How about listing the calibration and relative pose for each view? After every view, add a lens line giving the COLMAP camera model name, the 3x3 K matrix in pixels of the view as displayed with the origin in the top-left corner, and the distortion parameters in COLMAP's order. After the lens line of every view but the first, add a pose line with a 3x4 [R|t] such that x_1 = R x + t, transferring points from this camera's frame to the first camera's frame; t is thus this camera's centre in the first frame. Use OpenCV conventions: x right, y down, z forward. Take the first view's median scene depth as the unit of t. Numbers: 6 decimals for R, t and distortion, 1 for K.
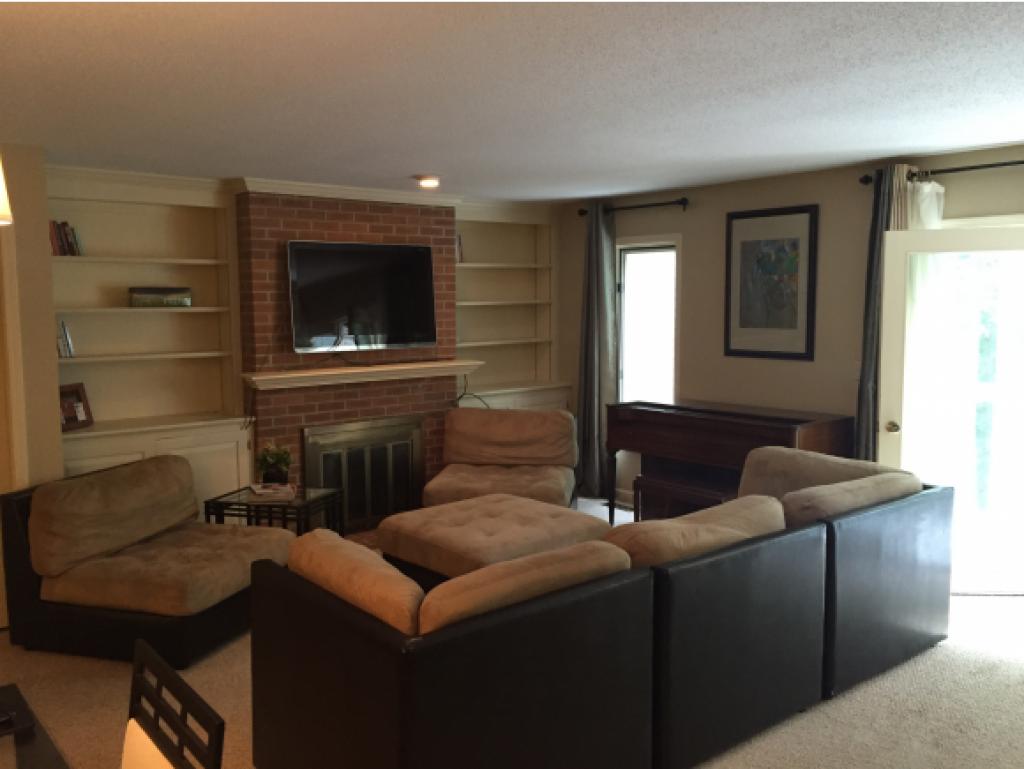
lens RADIAL K [[900.0, 0, 511.6], [0, 900.0, 382.8], [0, 0, 1]] dist [0.074102, -0.033716]
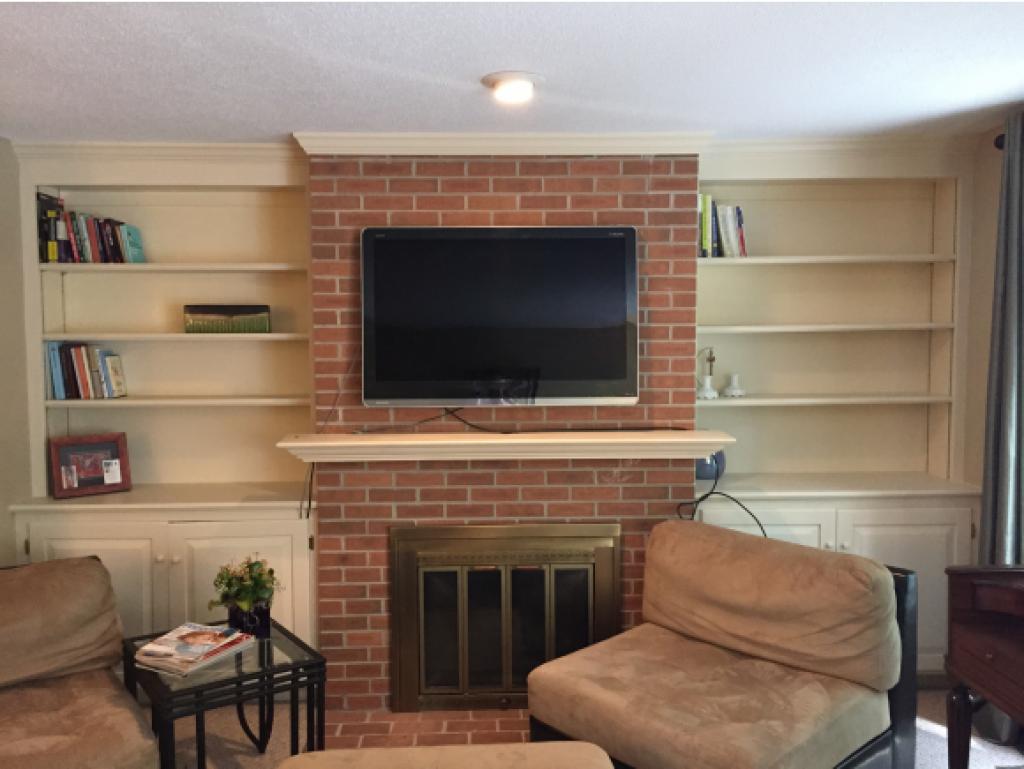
lens RADIAL K [[900.0, 0, 513.2], [0, 900.0, 382.9], [0, 0, 1]] dist [0.074102, -0.033716]
pose [[0.782753, 0.044782, -0.620719, 0.215141], [-0.059579, 0.998219, -0.003115, -0.051004], [0.619473, 0.039420, 0.784027, 0.545244]]
